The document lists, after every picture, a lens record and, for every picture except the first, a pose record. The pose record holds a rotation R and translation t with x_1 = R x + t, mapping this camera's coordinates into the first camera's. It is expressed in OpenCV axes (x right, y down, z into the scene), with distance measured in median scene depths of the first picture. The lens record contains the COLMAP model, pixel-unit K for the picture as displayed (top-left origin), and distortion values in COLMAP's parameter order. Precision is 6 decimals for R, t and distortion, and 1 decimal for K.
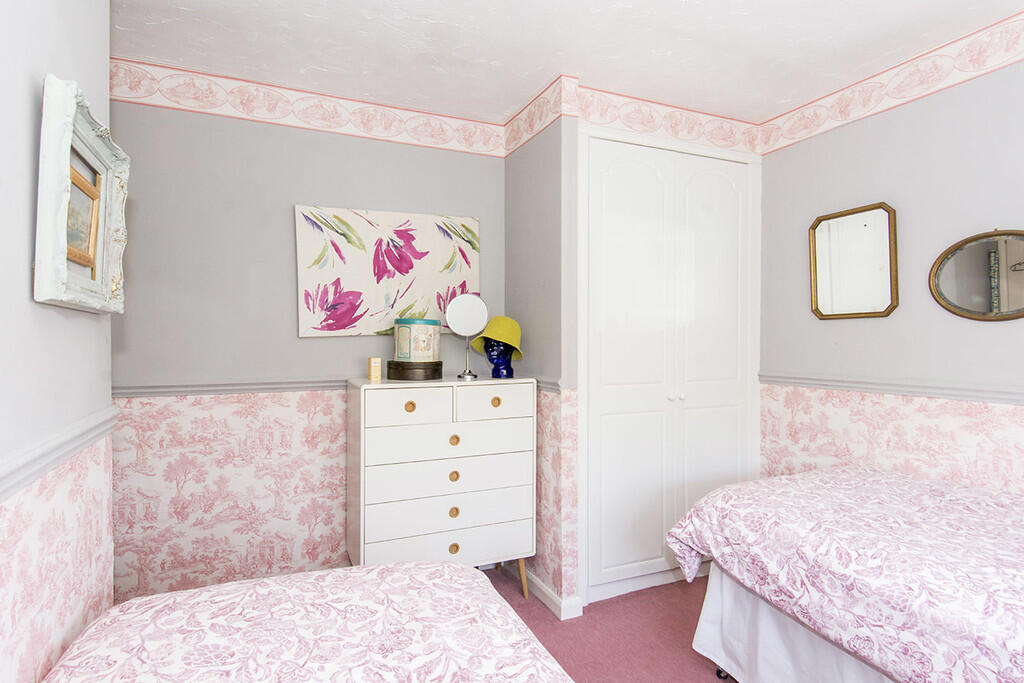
lens RADIAL K [[544.5, 0, 512.0], [0, 544.5, 341.5], [0, 0, 1]] dist [-0.000788, -0.000228]
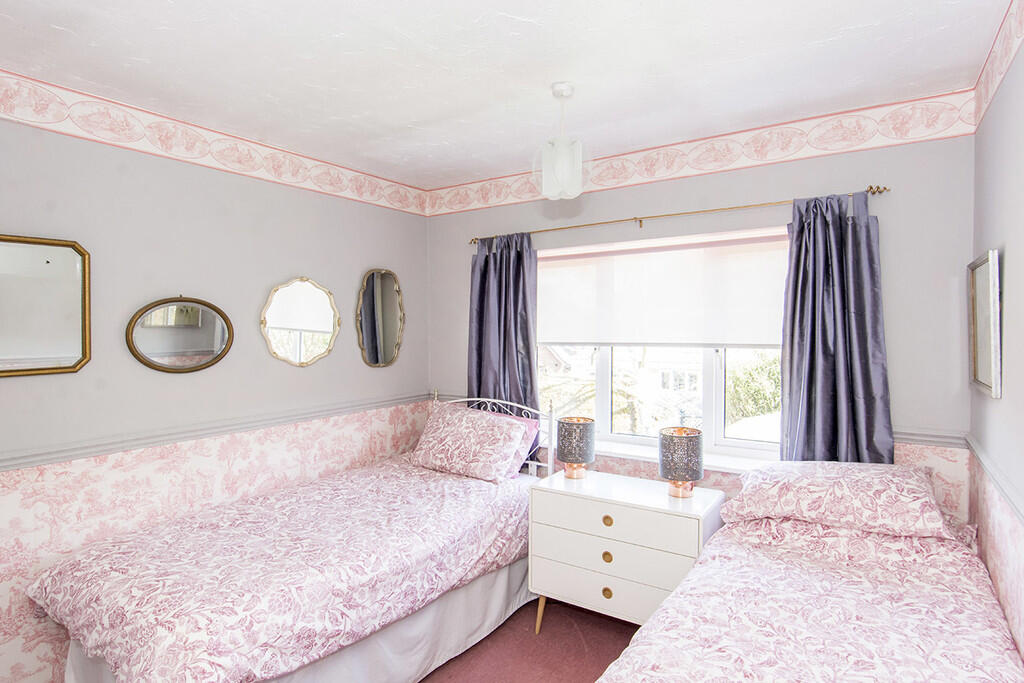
lens RADIAL K [[551.9, 0, 511.8], [0, 551.9, 326.8], [0, 0, 1]] dist [-0.000990, -0.000370]
pose [[-0.523757, 0.002066, 0.851865, -0.591091], [0.007769, 0.999967, 0.002352, -0.153866], [-0.851833, 0.007850, -0.523755, 1.155718]]
